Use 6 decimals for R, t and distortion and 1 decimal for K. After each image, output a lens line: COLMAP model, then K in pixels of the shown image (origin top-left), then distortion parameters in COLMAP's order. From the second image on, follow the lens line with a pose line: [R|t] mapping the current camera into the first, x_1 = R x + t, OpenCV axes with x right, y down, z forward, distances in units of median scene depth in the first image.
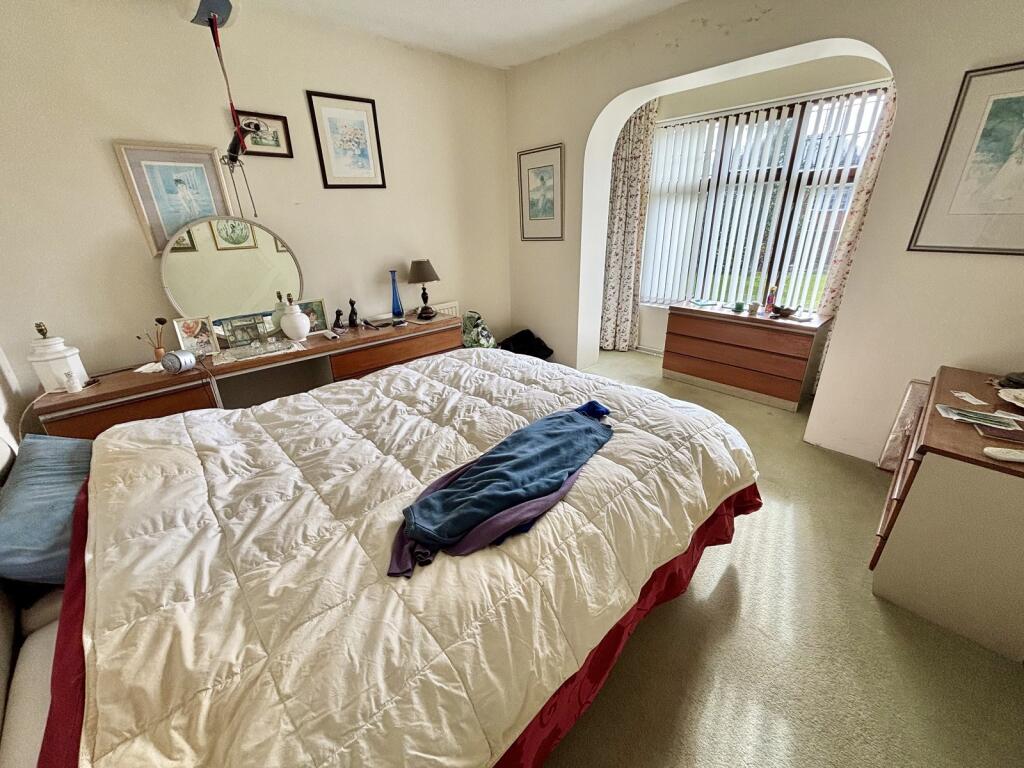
lens RADIAL K [[410.3, 0, 510.6], [0, 410.3, 385.3], [0, 0, 1]] dist [-0.002315, -0.000337]
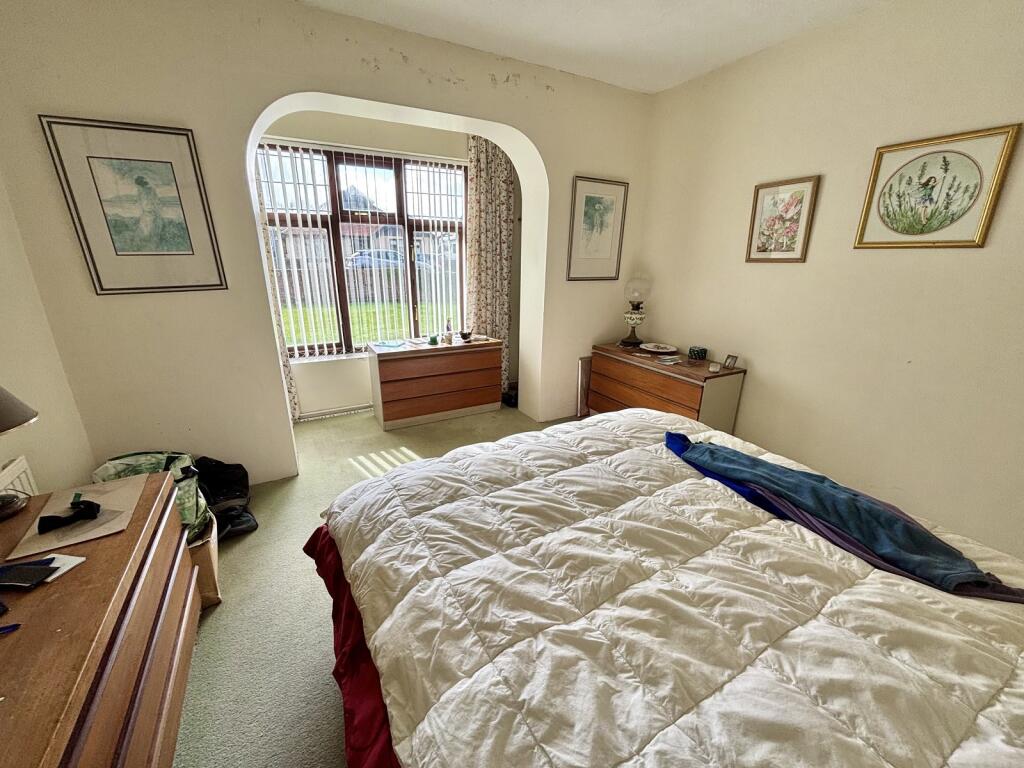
lens RADIAL K [[410.3, 0, 508.2], [0, 410.3, 385.9], [0, 0, 1]] dist [-0.002315, -0.000337]
pose [[0.250916, -0.271310, 0.929210, -0.430665], [0.354686, 0.918929, 0.172531, -0.203829], [-0.900688, 0.286287, 0.326804, 0.532247]]
